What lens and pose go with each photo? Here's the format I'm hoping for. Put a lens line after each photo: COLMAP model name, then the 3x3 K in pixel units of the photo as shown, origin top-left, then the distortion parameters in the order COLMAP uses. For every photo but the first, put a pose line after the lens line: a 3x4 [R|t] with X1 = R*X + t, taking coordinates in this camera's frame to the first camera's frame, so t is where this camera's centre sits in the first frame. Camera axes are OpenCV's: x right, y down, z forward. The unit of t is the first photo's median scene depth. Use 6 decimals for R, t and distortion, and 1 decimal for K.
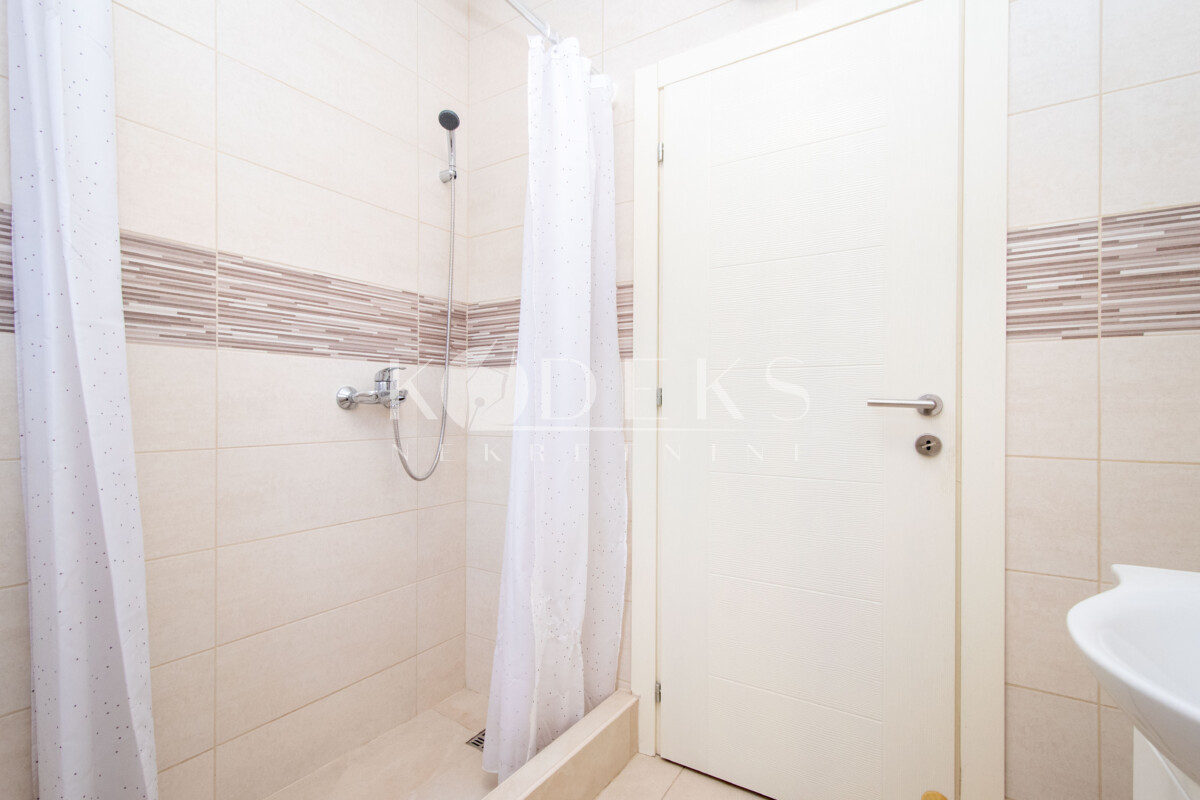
lens RADIAL K [[530.0, 0, 602.5], [0, 530.0, 395.4], [0, 0, 1]] dist [0.008211, -0.000527]
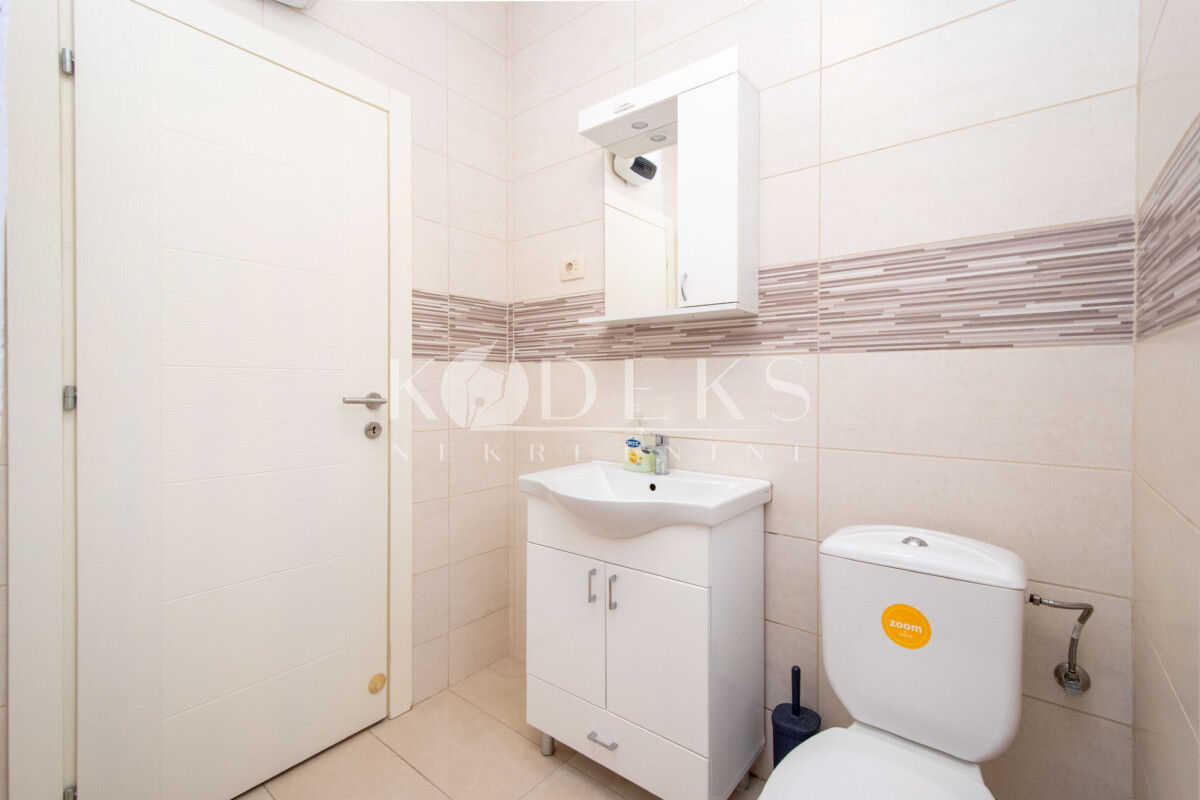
lens RADIAL K [[530.0, 0, 602.5], [0, 530.0, 395.4], [0, 0, 1]] dist [0.008211, -0.000527]
pose [[0.101396, -0.014376, 0.994742, -0.751543], [0.004133, 0.999893, 0.014029, -0.014846], [-0.994838, 0.002689, 0.101445, 0.283386]]
